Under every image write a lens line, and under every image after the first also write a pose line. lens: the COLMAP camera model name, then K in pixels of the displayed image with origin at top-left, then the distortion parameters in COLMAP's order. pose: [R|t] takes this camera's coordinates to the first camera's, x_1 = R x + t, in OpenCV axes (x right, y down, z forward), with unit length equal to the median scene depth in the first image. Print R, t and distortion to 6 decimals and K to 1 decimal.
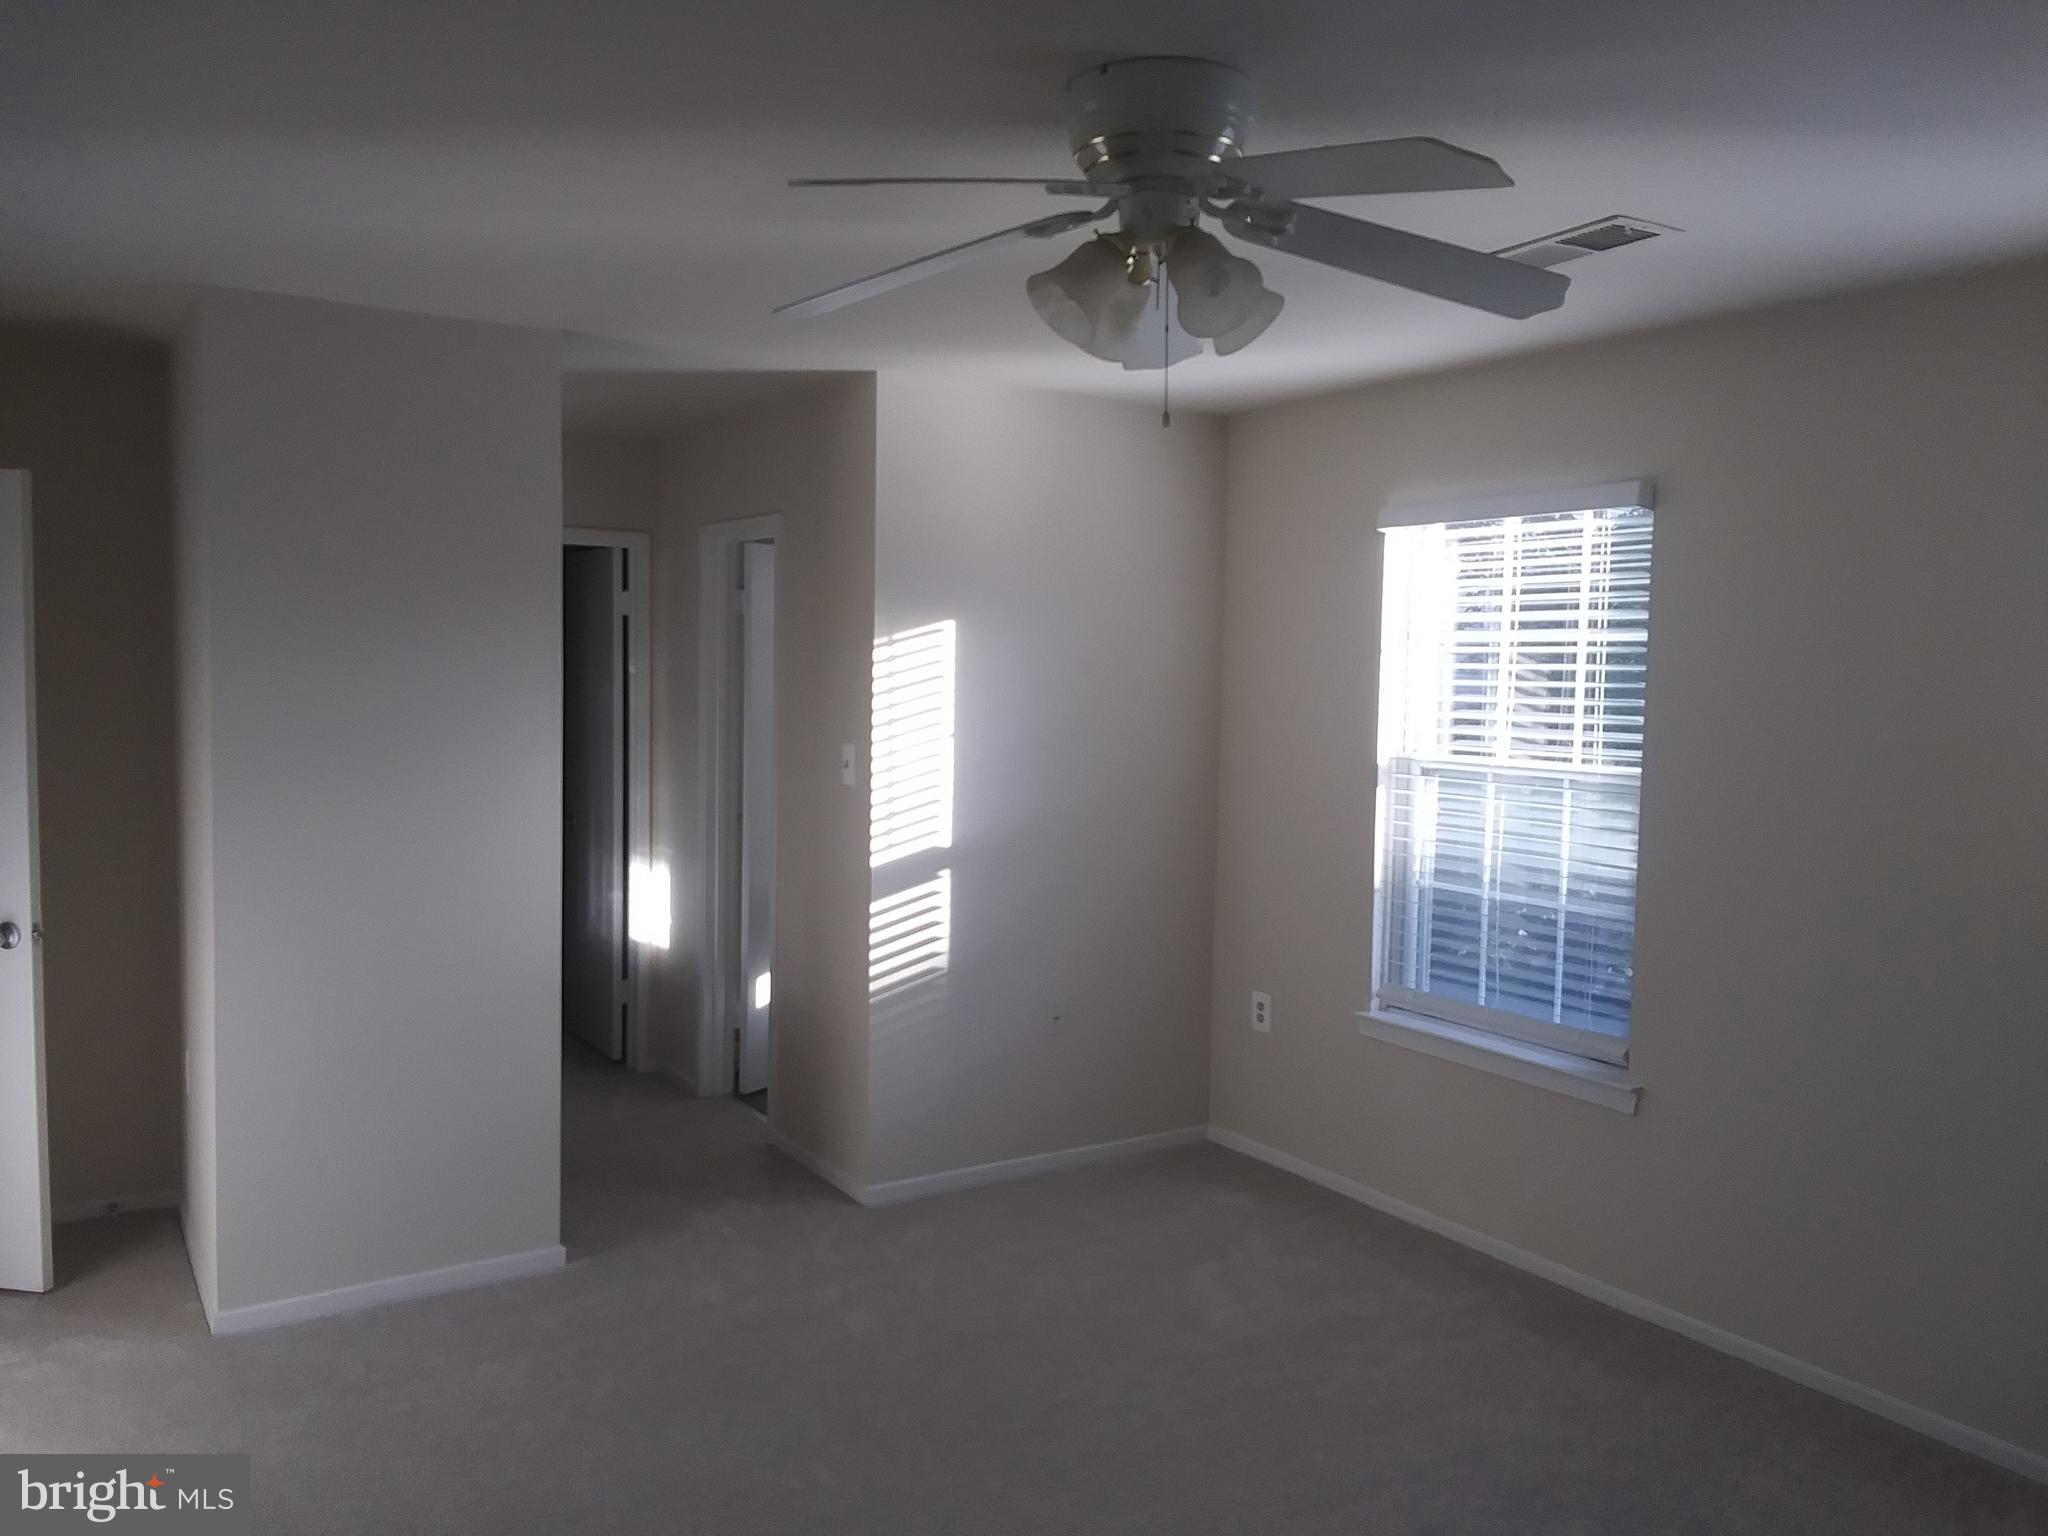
lens RADIAL K [[1505.2, 0, 1024.0], [0, 1505.2, 768.0], [0, 0, 1]] dist [-0.000491, 0.000235]
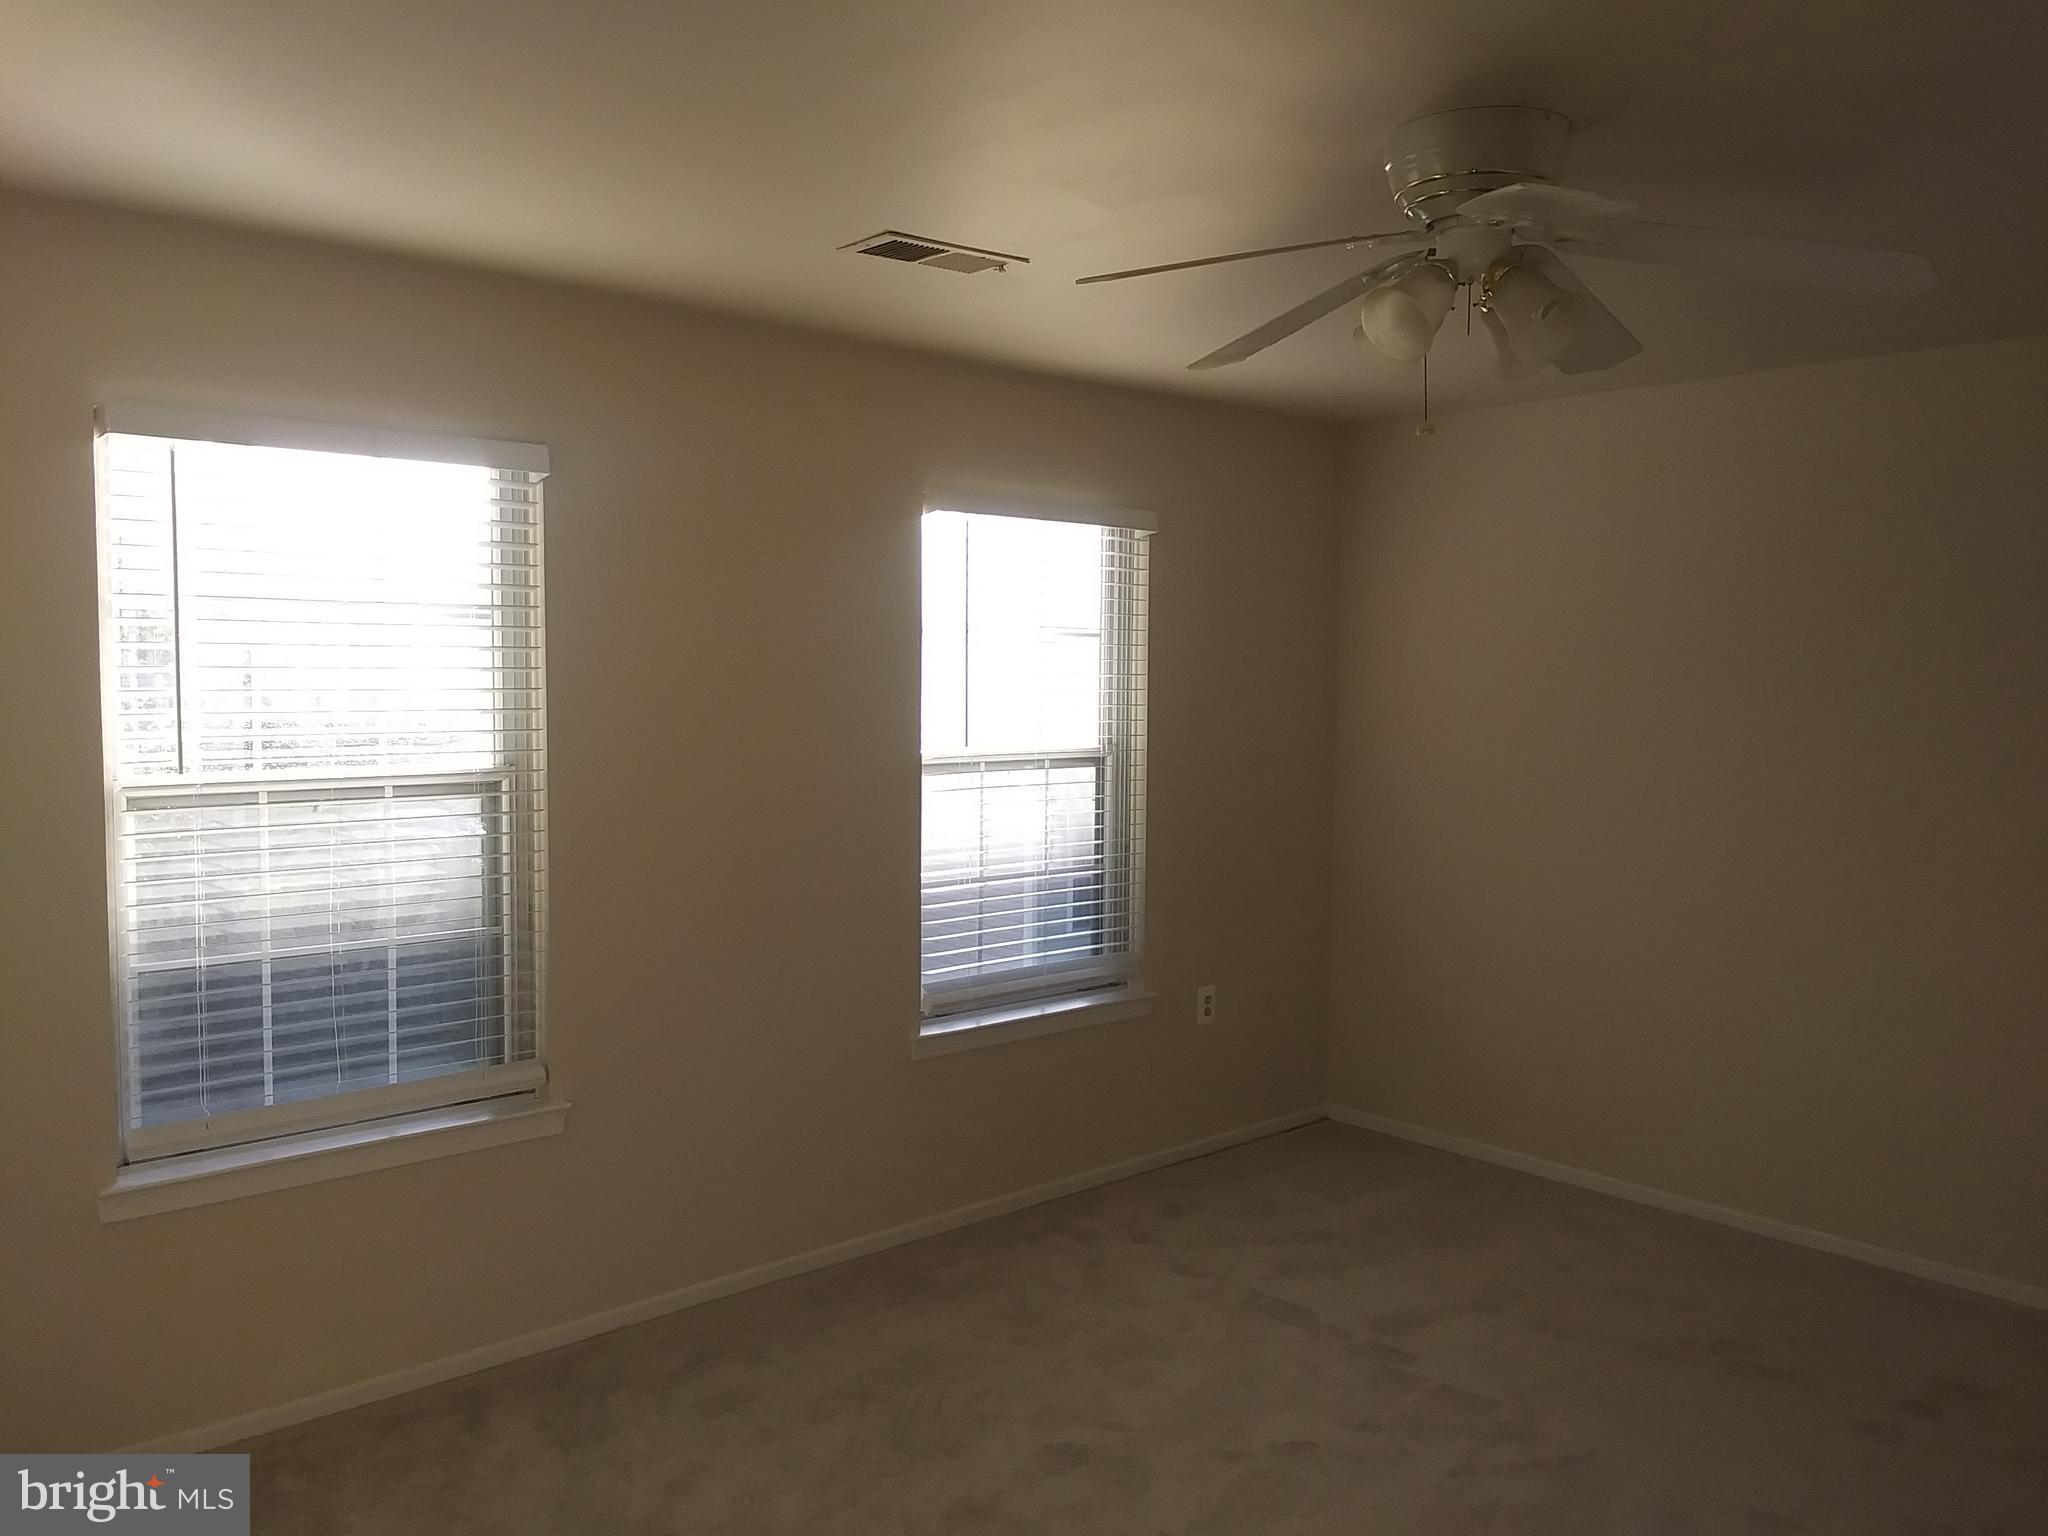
lens RADIAL K [[1554.1, 0, 1024.0], [0, 1554.1, 768.0], [0, 0, 1]] dist [-0.000004, -0.004680]
pose [[-0.138256, -0.085025, 0.986740, -0.527128], [0.054523, 0.994144, 0.093302, -0.062919], [-0.988895, 0.066700, -0.132811, 0.782301]]
